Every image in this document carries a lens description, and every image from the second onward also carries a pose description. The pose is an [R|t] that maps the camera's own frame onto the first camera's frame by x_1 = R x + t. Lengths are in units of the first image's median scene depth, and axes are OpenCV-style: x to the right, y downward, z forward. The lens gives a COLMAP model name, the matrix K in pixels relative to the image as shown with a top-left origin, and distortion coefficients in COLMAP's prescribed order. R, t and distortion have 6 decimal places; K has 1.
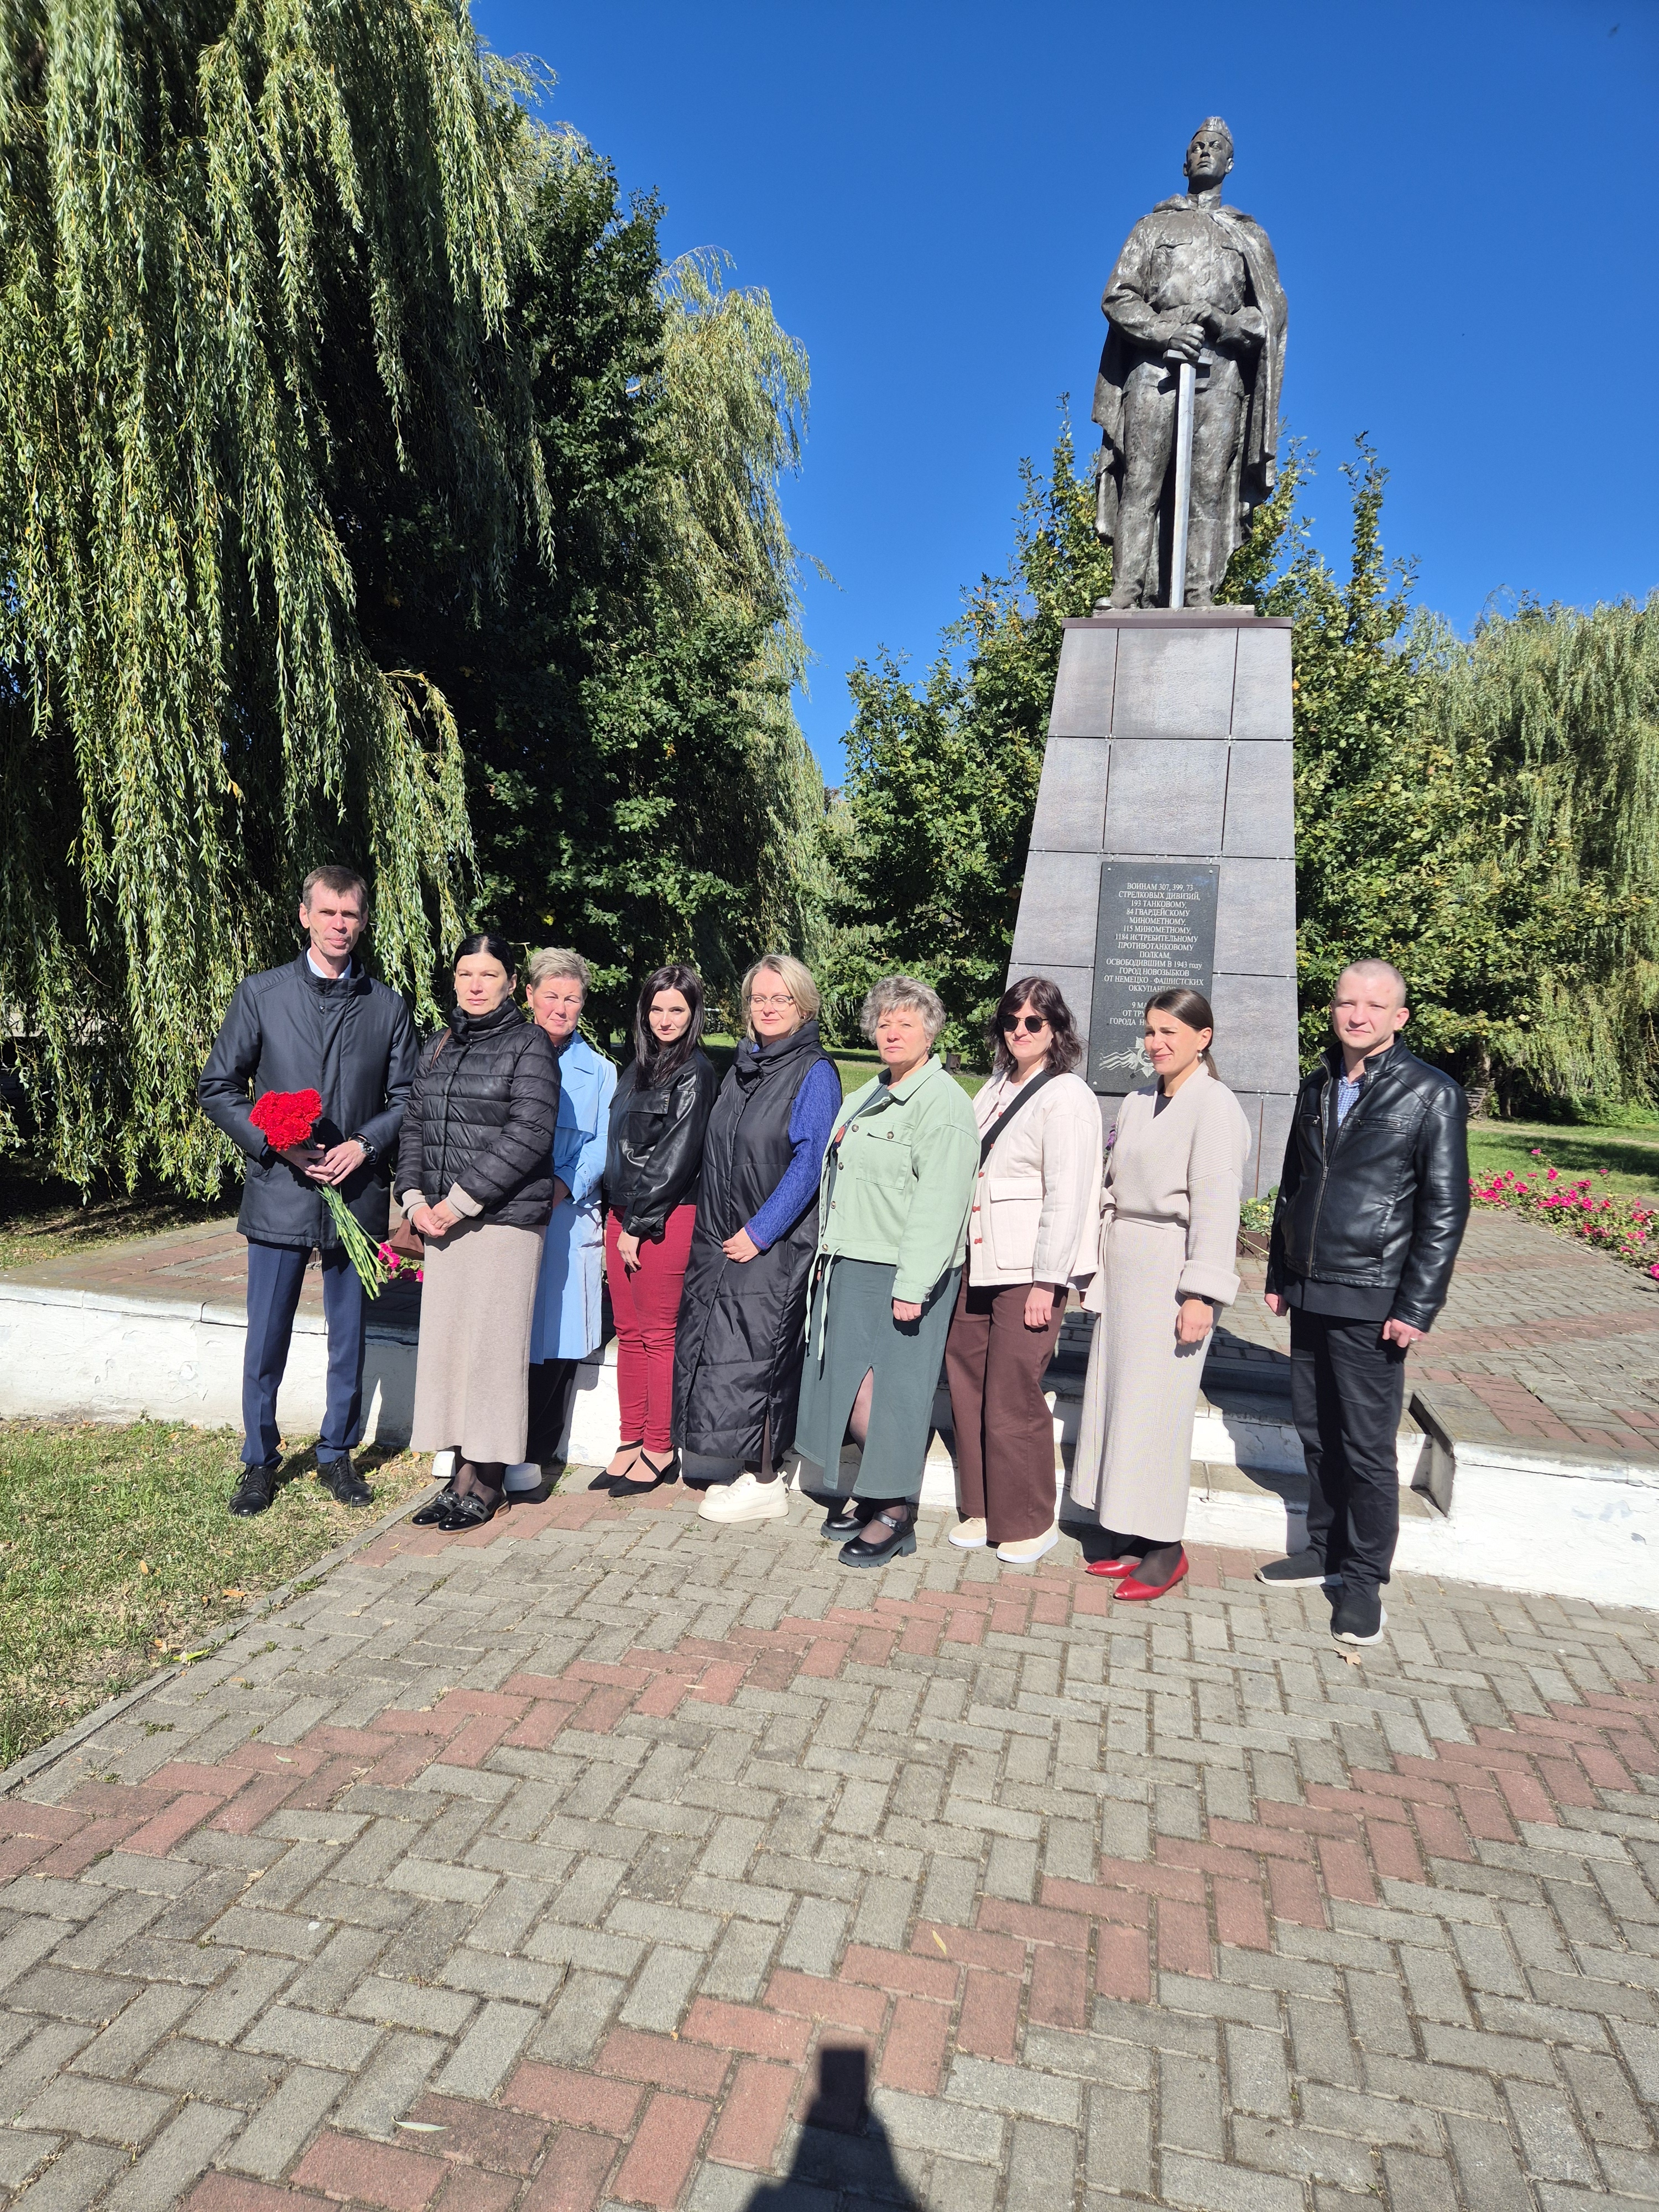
lens RADIAL K [[1420.9, 0, 831.6], [0, 1420.9, 1107.0], [0, 0, 1]] dist [0.067491, -0.047754]
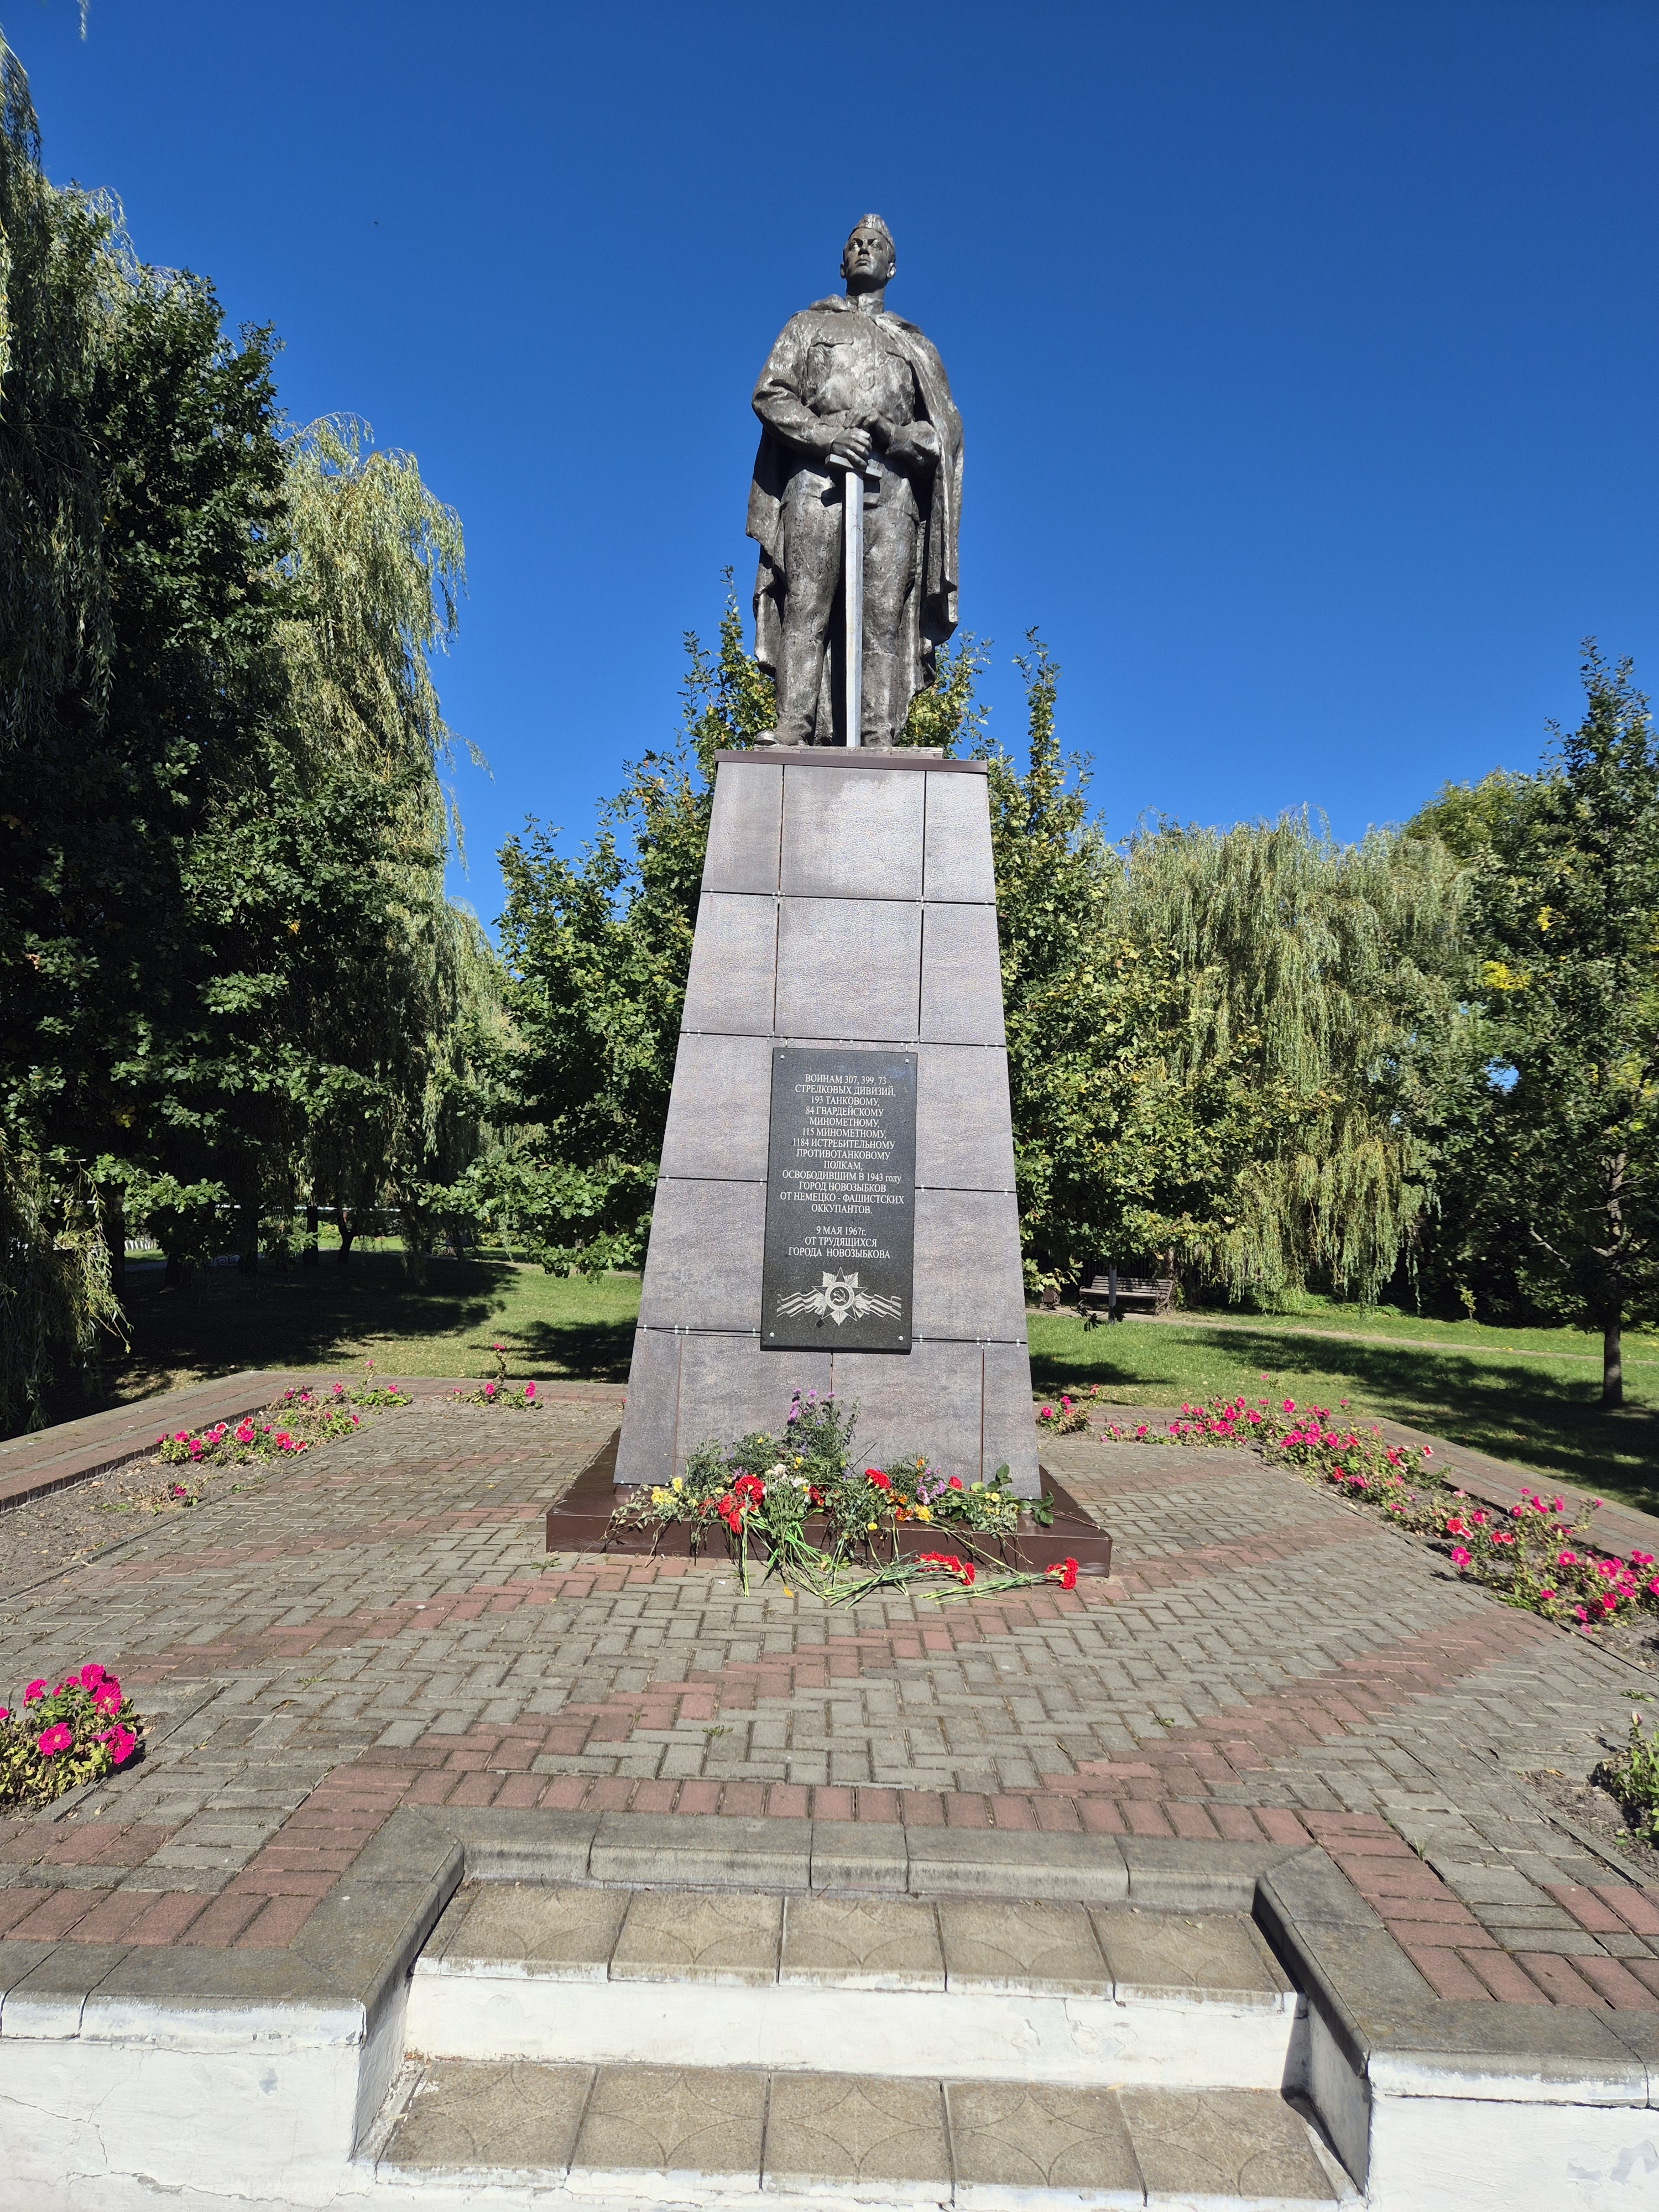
lens RADIAL K [[1420.9, 0, 831.6], [0, 1420.9, 1107.0], [0, 0, 1]] dist [0.067491, -0.047754]
pose [[0.978684, -0.003591, 0.205340, 0.056063], [0.031411, 0.990701, -0.132385, -0.032492], [-0.202955, 0.136013, 0.969696, 0.223008]]
